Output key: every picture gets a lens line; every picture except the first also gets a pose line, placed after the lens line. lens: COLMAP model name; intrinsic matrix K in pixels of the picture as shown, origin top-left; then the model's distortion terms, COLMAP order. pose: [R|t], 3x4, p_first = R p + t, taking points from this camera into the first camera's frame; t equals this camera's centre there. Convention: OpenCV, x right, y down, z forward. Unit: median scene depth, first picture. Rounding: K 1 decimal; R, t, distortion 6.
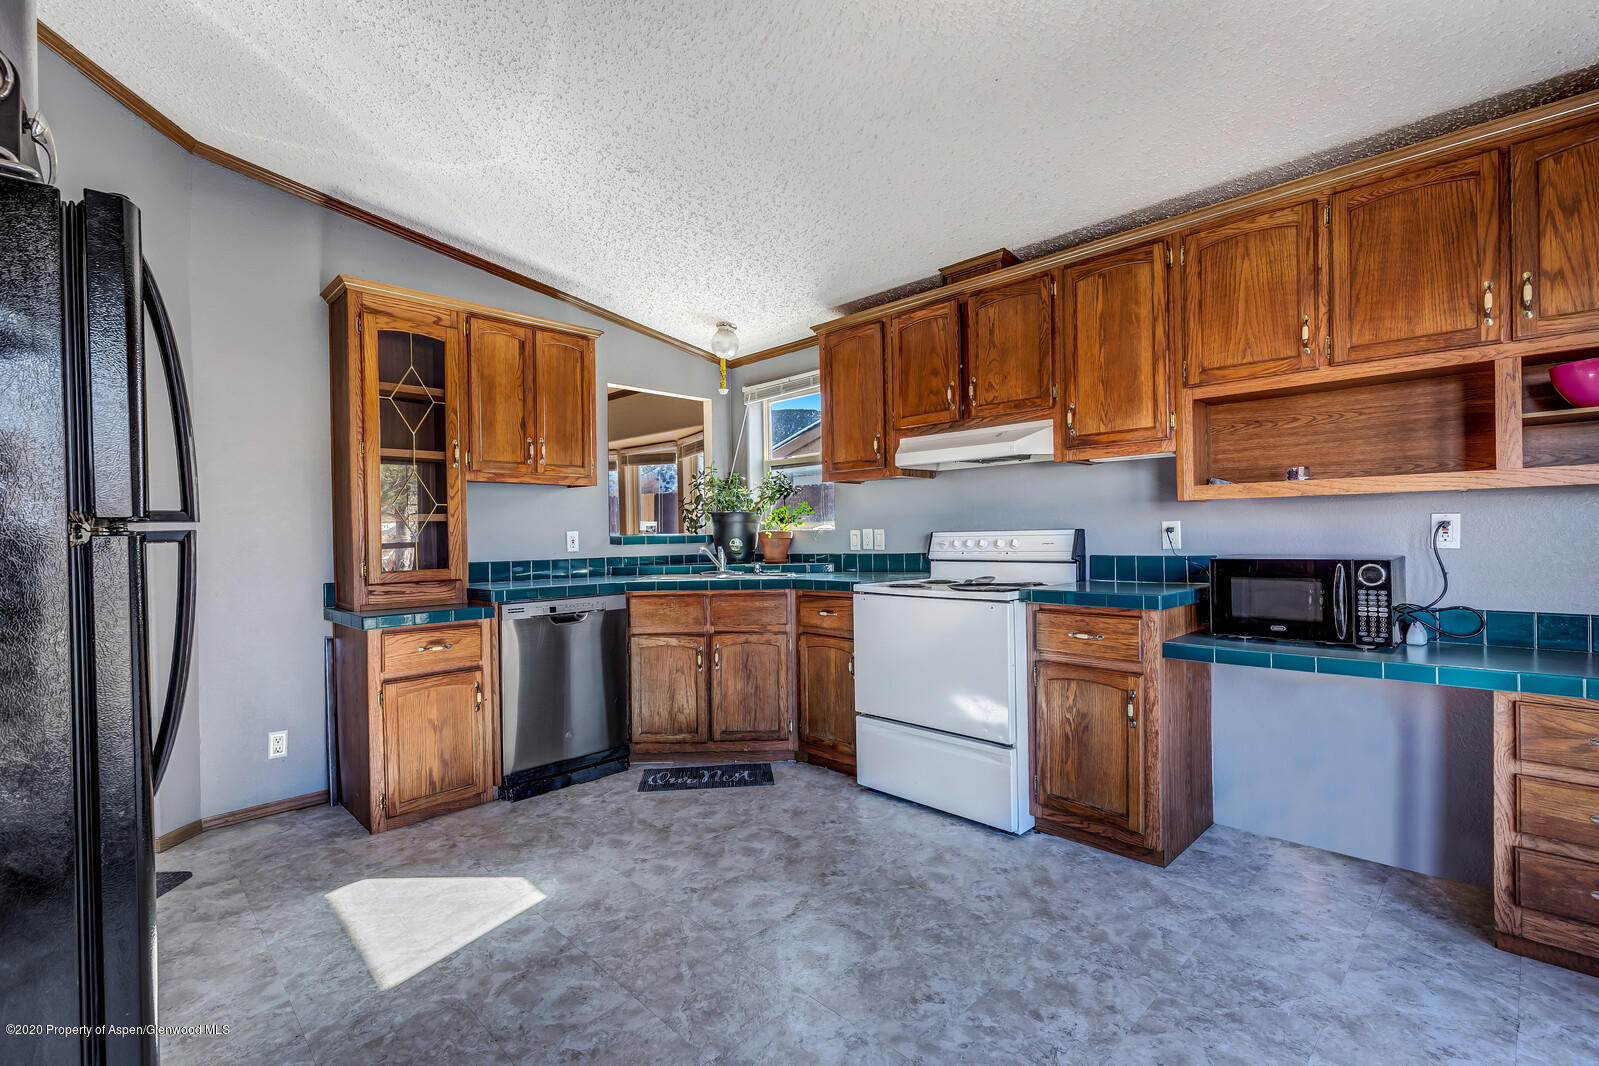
lens RADIAL K [[714.1, 0, 802.4], [0, 714.1, 532.7], [0, 0, 1]] dist [0.004547, -0.000013]
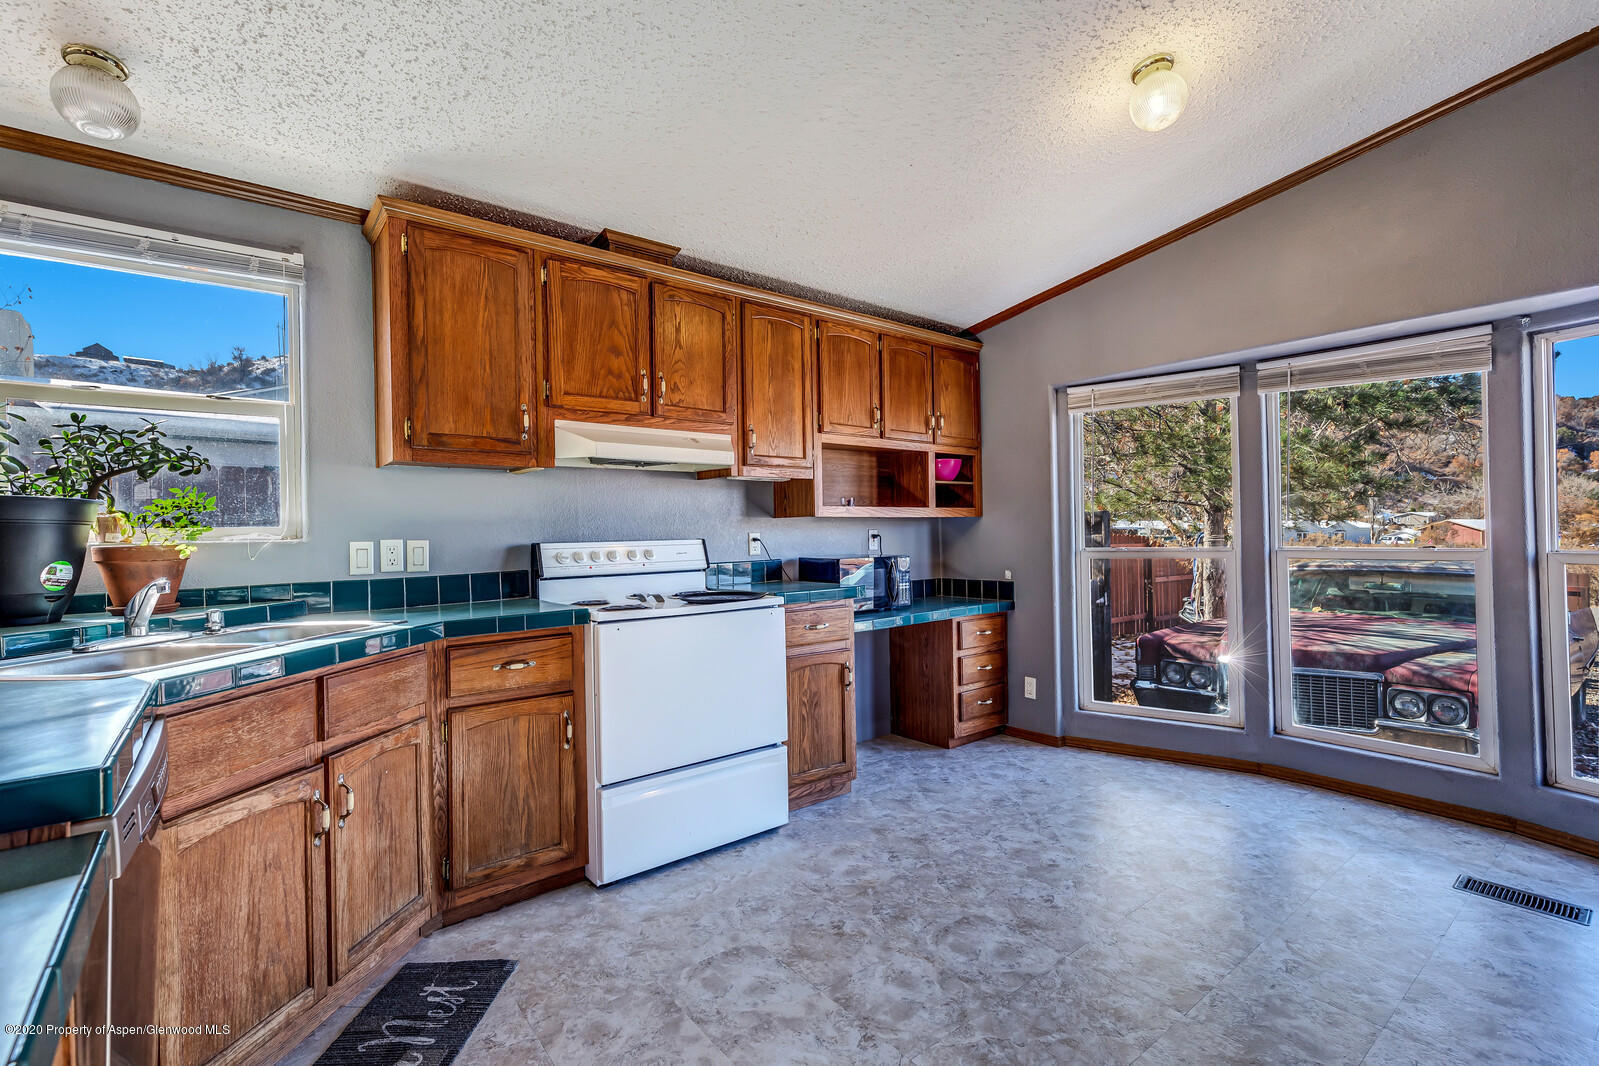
lens RADIAL K [[714.1, 0, 806.8], [0, 714.1, 531.6], [0, 0, 1]] dist [0.004547, -0.000013]
pose [[0.110262, 0.017220, 0.993753, -0.681270], [0.013892, 0.999726, -0.018865, 0.006647], [-0.993805, 0.015886, 0.109993, 0.758317]]
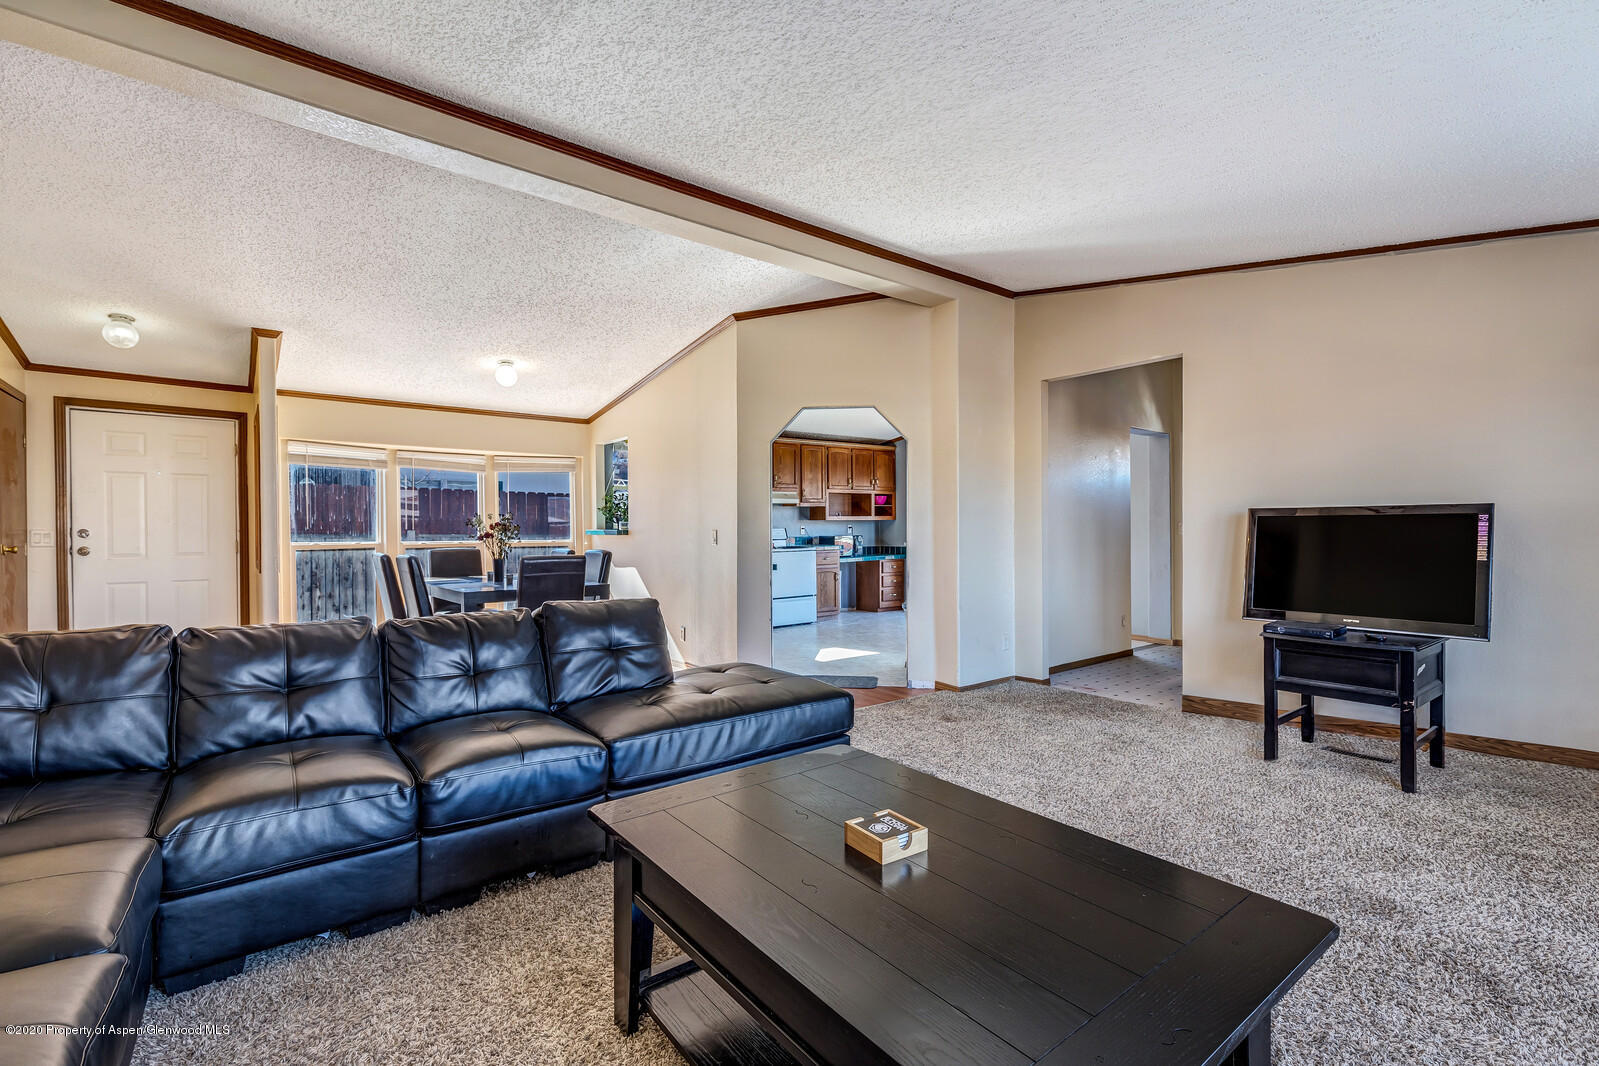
lens RADIAL K [[714.1, 0, 794.9], [0, 714.1, 529.8], [0, 0, 1]] dist [0.004547, -0.000013]
pose [[0.127991, 0.005230, 0.991762, -2.676689], [0.004332, 0.999974, -0.005833, 0.019497], [-0.991766, 0.005042, 0.127965, 0.604832]]
